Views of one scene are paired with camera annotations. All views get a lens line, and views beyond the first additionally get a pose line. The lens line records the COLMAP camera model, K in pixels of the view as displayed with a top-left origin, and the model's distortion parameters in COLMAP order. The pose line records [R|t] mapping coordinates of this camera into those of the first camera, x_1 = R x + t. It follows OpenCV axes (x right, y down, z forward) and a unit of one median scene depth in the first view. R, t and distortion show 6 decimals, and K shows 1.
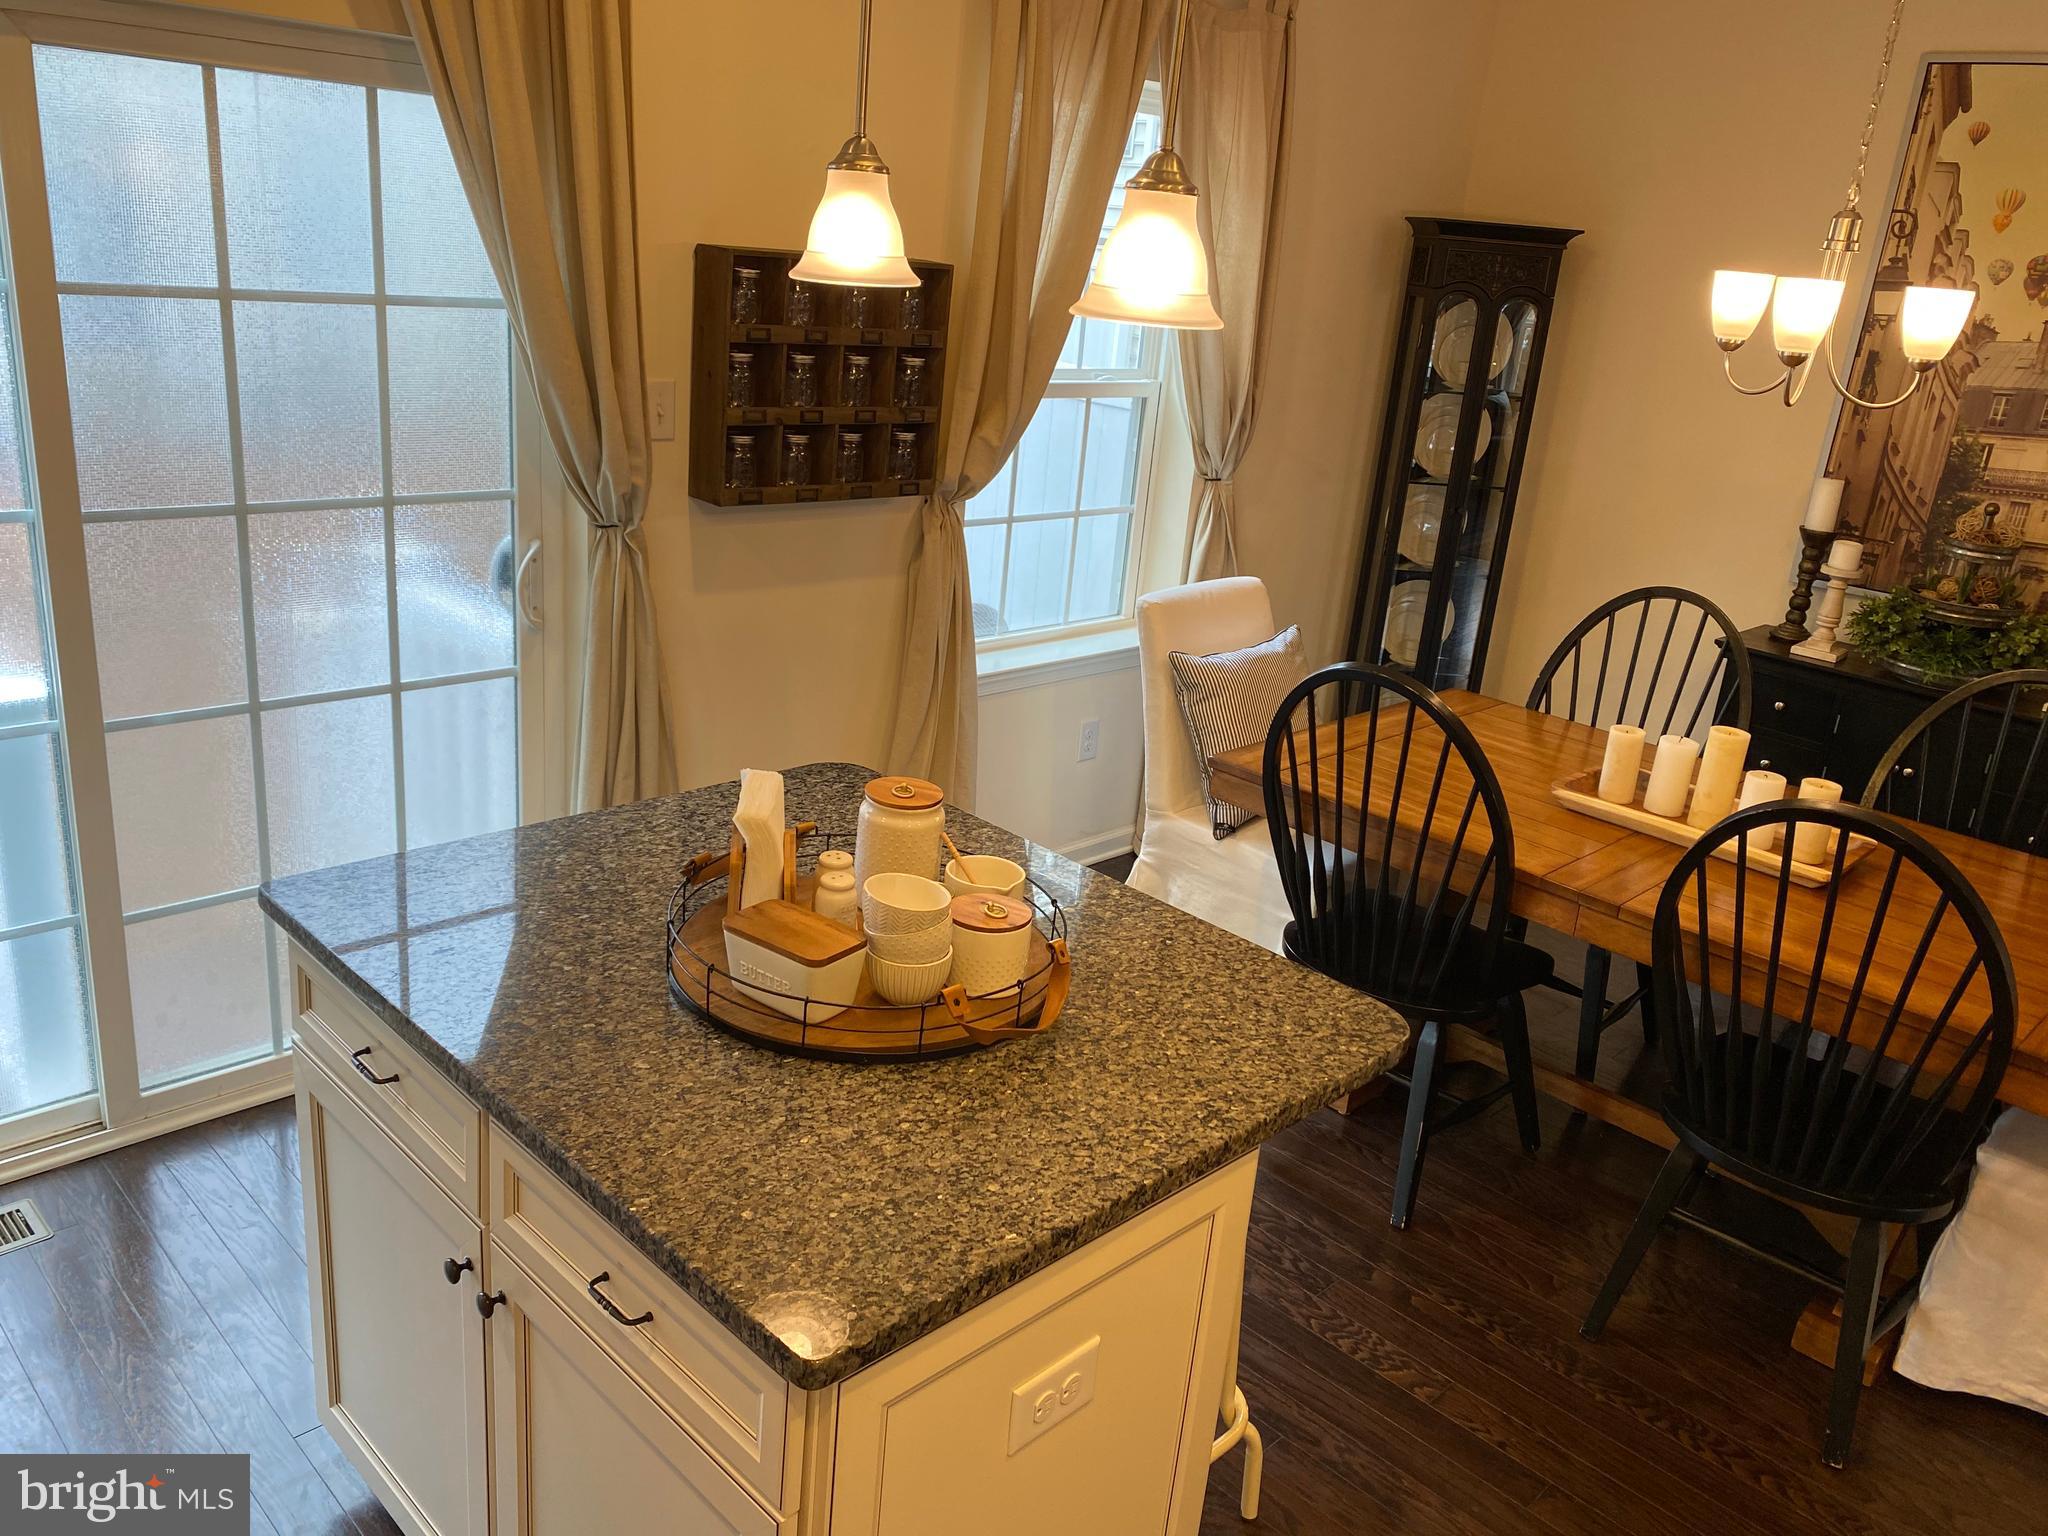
lens RADIAL K [[1564.9, 0, 1023.5], [0, 1564.9, 781.8], [0, 0, 1]] dist [0.041890, -0.076891]
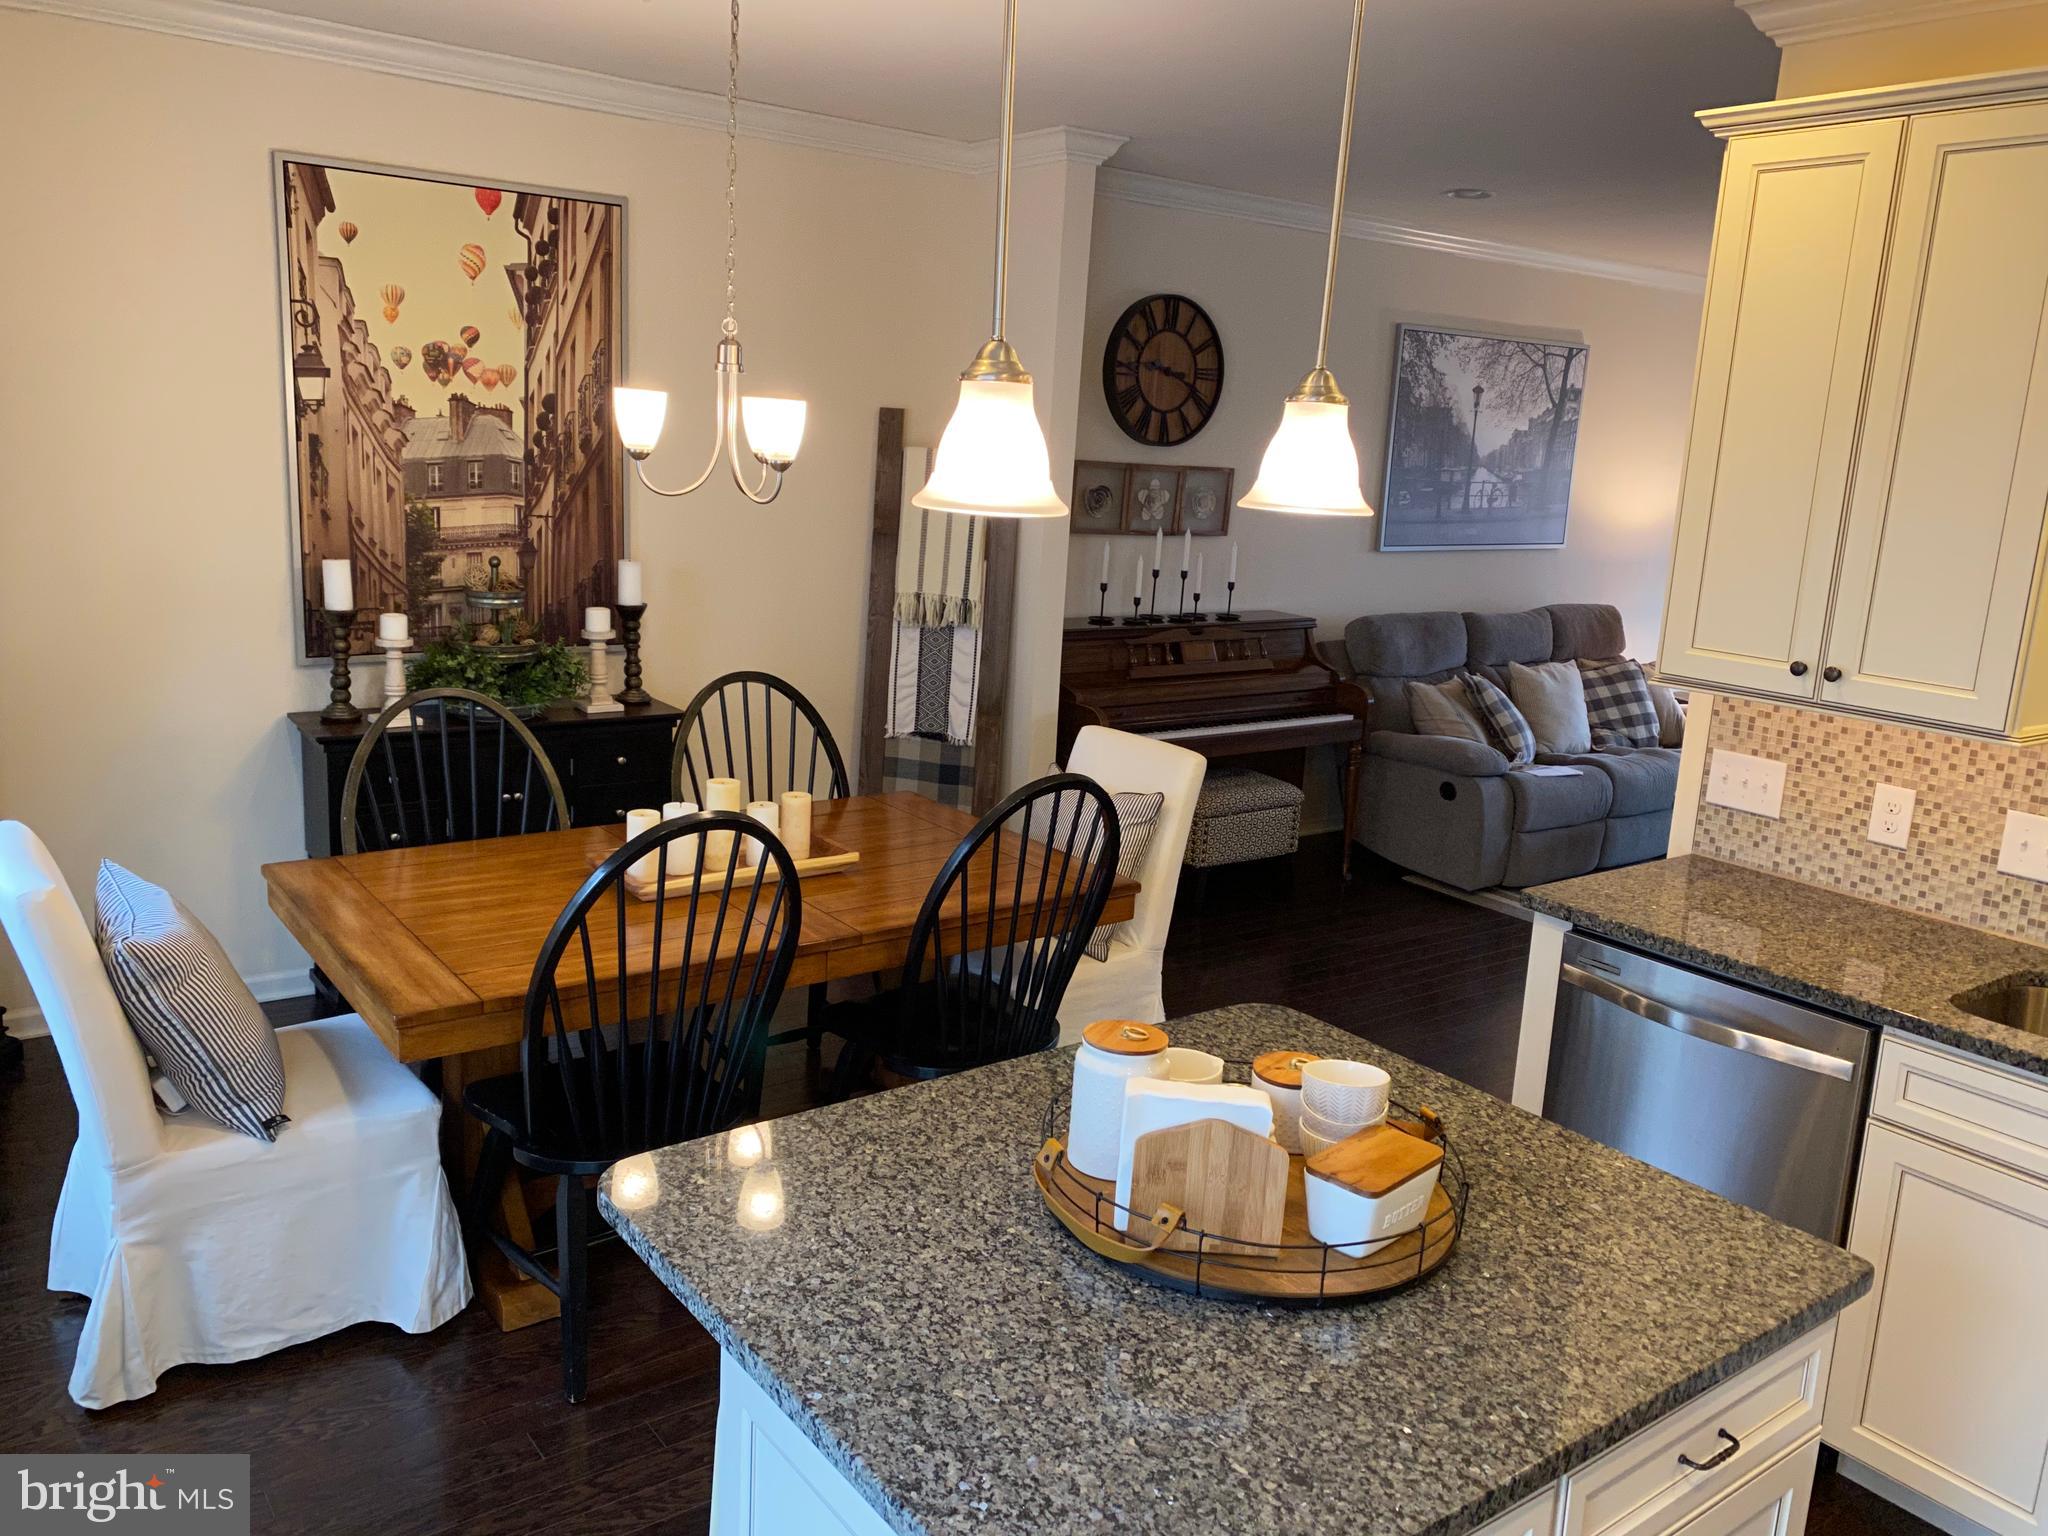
lens RADIAL K [[1564.9, 0, 1036.2], [0, 1564.9, 729.2], [0, 0, 1]] dist [0.041890, -0.076891]
pose [[0.144713, -0.257683, 0.955331, -0.445798], [0.285205, 0.935380, 0.209098, -0.179401], [-0.947479, 0.242206, 0.208854, 0.393094]]
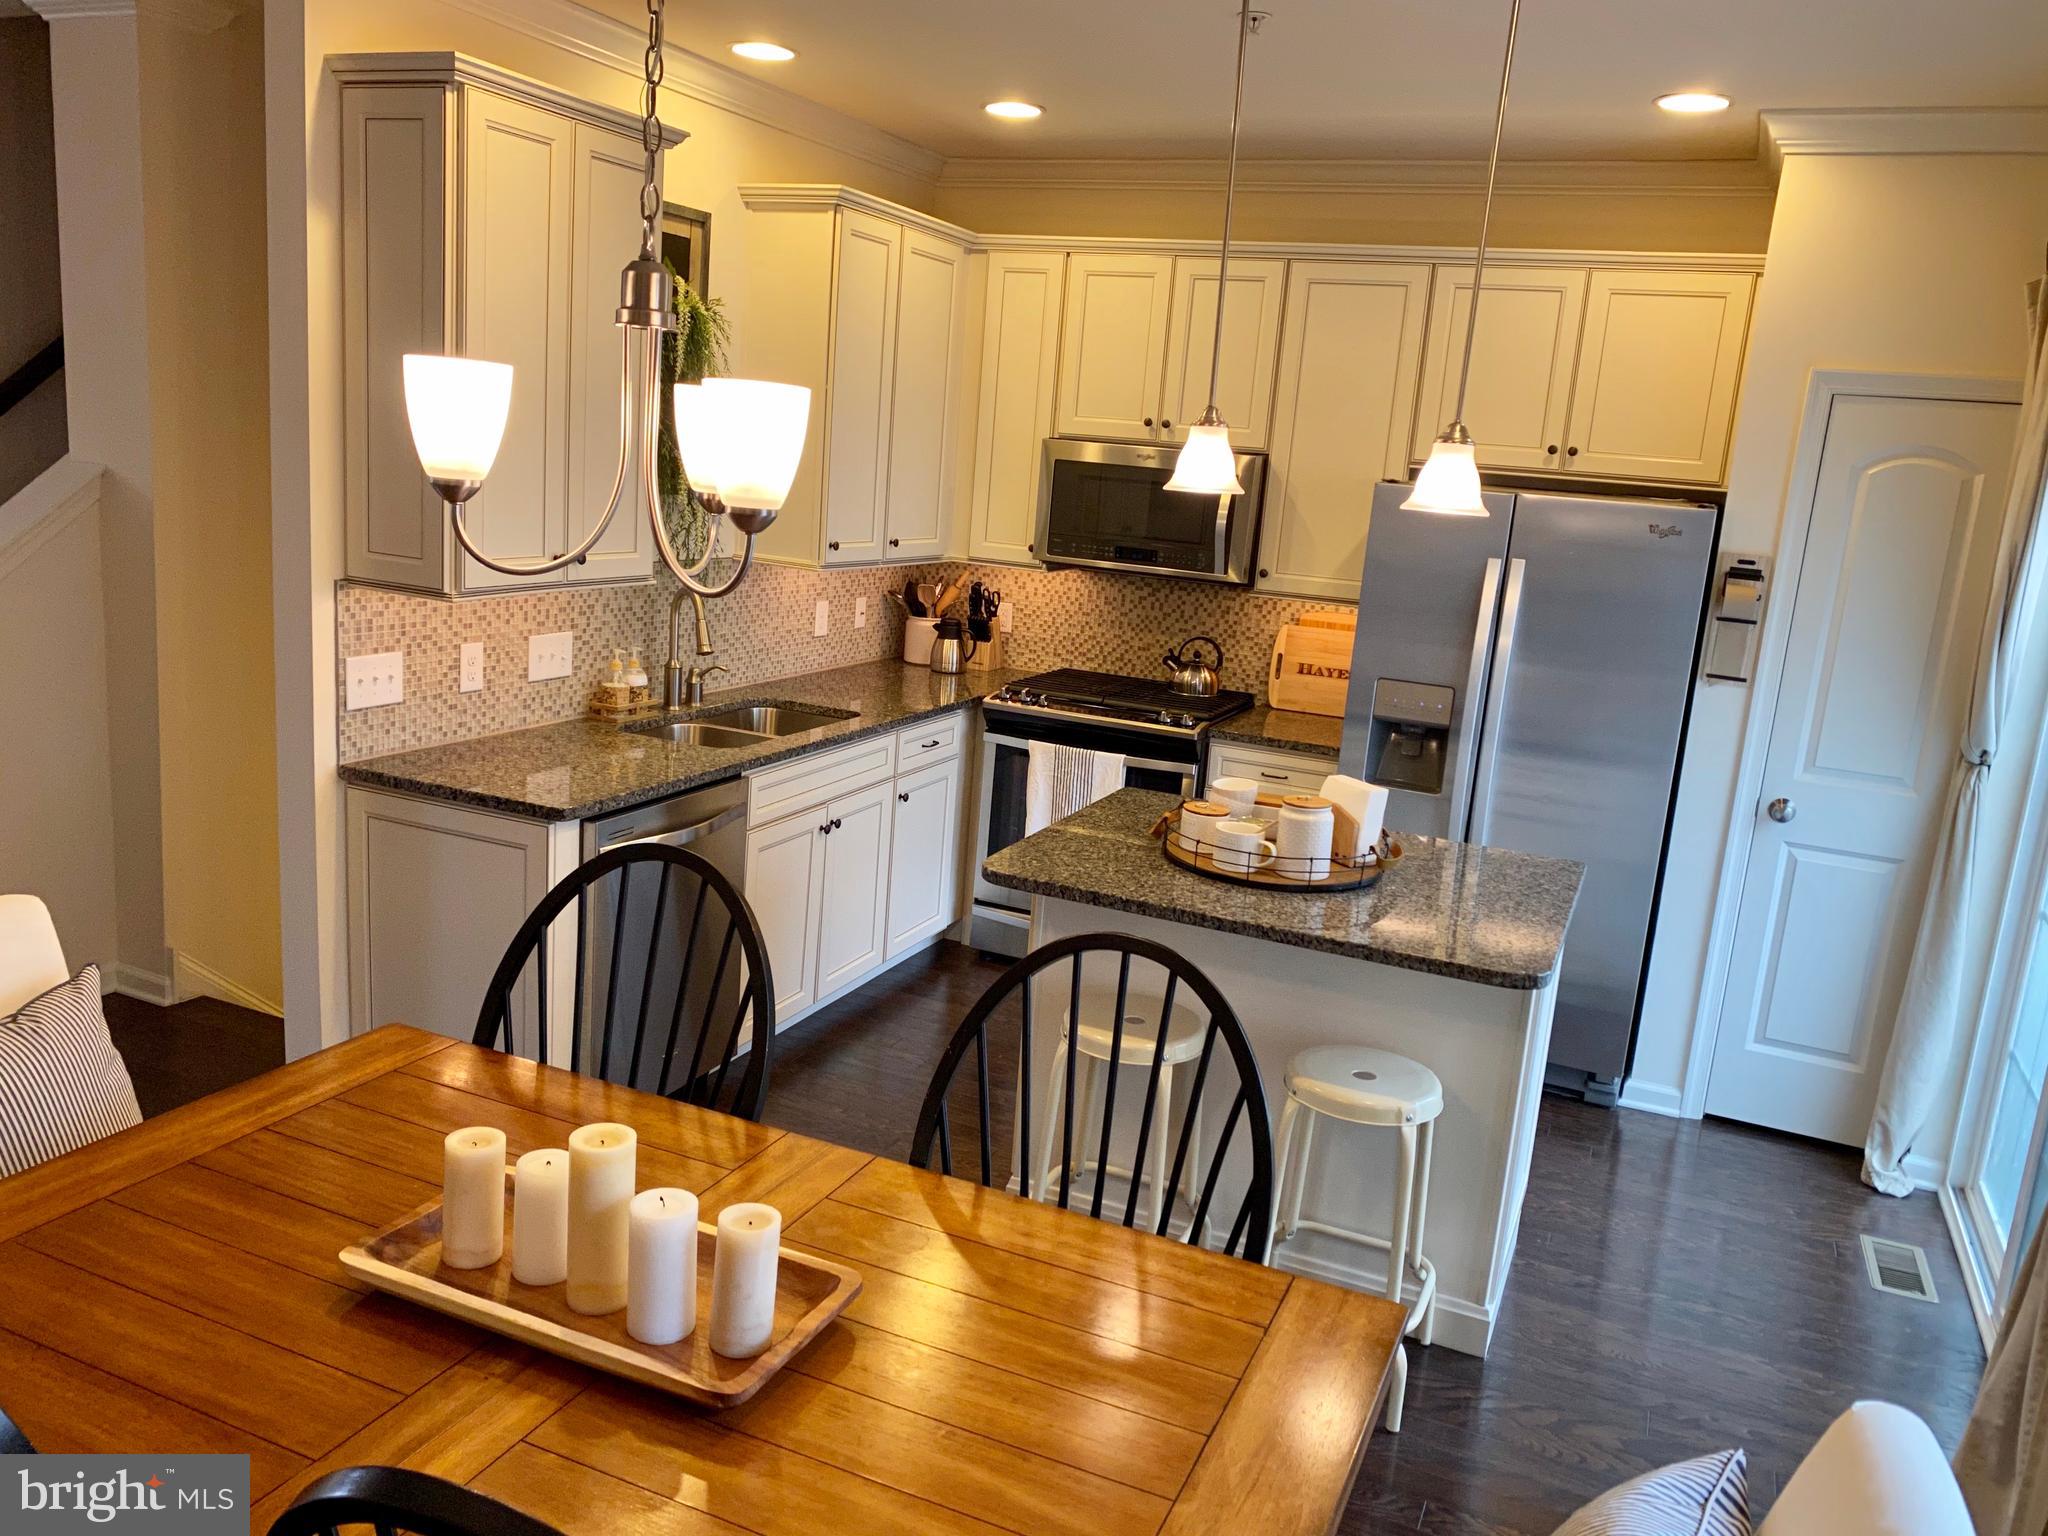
lens RADIAL K [[1564.9, 0, 1034.0], [0, 1564.9, 761.5], [0, 0, 1]] dist [0.041890, -0.076891]
pose [[-0.918968, -0.075849, -0.386968, 0.408392], [-0.264613, 0.846190, 0.462539, -0.348760], [0.292366, 0.527455, -0.797693, 1.077370]]
